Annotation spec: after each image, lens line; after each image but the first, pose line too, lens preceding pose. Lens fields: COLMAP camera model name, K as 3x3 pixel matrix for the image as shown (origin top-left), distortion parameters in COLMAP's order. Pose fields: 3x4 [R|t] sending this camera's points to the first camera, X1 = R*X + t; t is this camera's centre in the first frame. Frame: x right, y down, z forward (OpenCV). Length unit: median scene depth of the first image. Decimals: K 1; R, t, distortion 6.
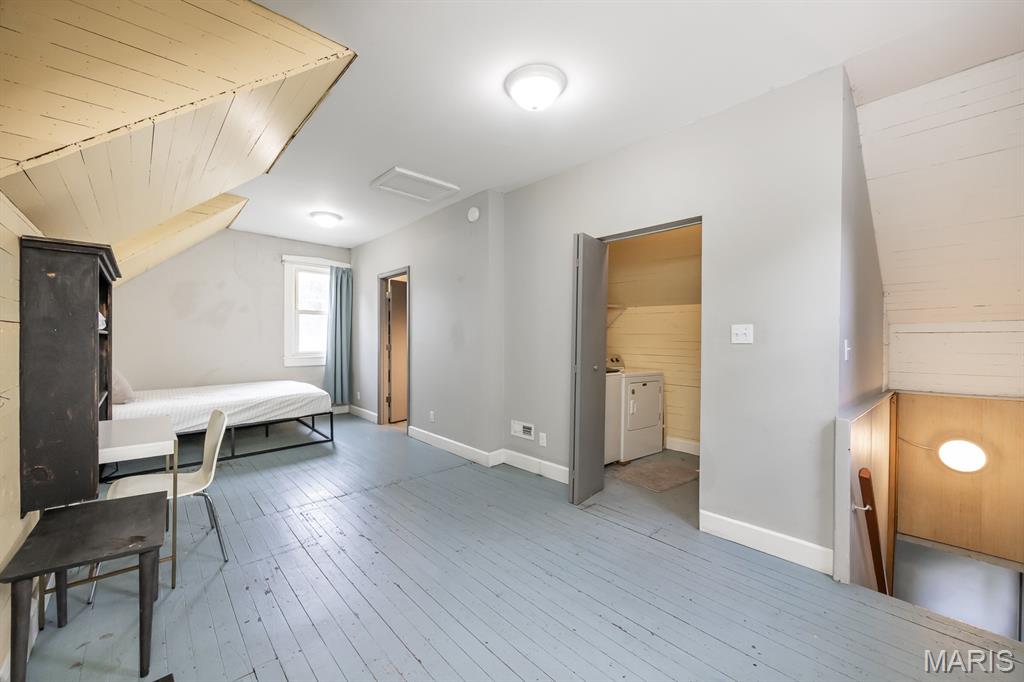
lens RADIAL K [[405.2, 0, 512.0], [0, 405.2, 341.0], [0, 0, 1]] dist [-0.001407, -0.000065]
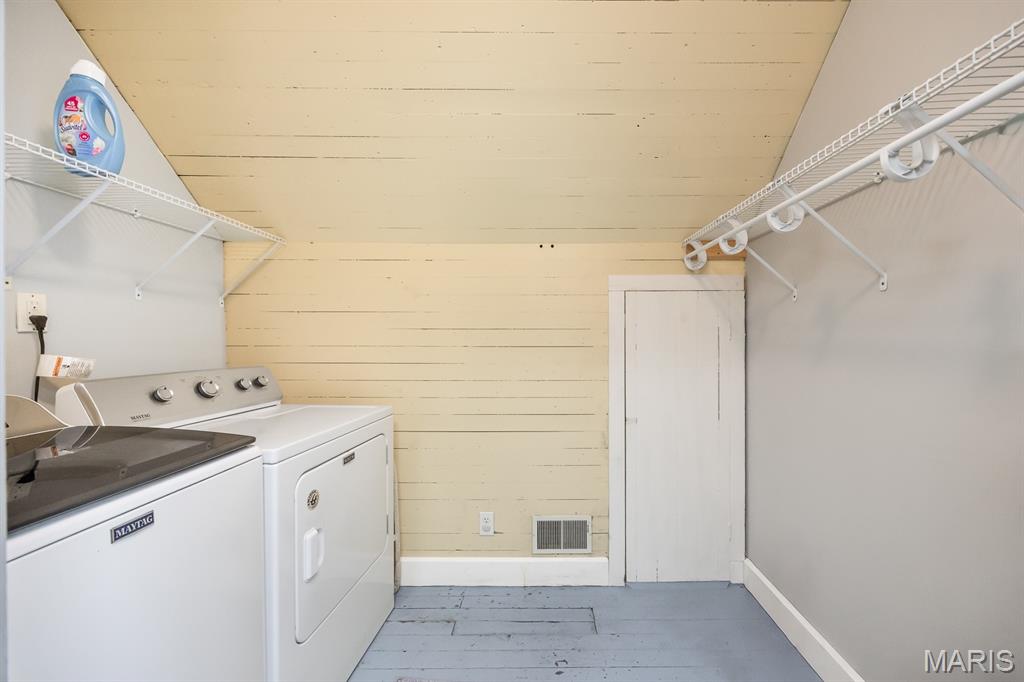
lens RADIAL K [[405.2, 0, 512.0], [0, 405.2, 341.0], [0, 0, 1]] dist [-0.001407, -0.000065]
pose [[0.722854, -0.030059, 0.690347, 0.187101], [0.021967, 0.999548, 0.020521, 0.009351], [-0.690652, 0.000332, 0.723187, 0.629232]]
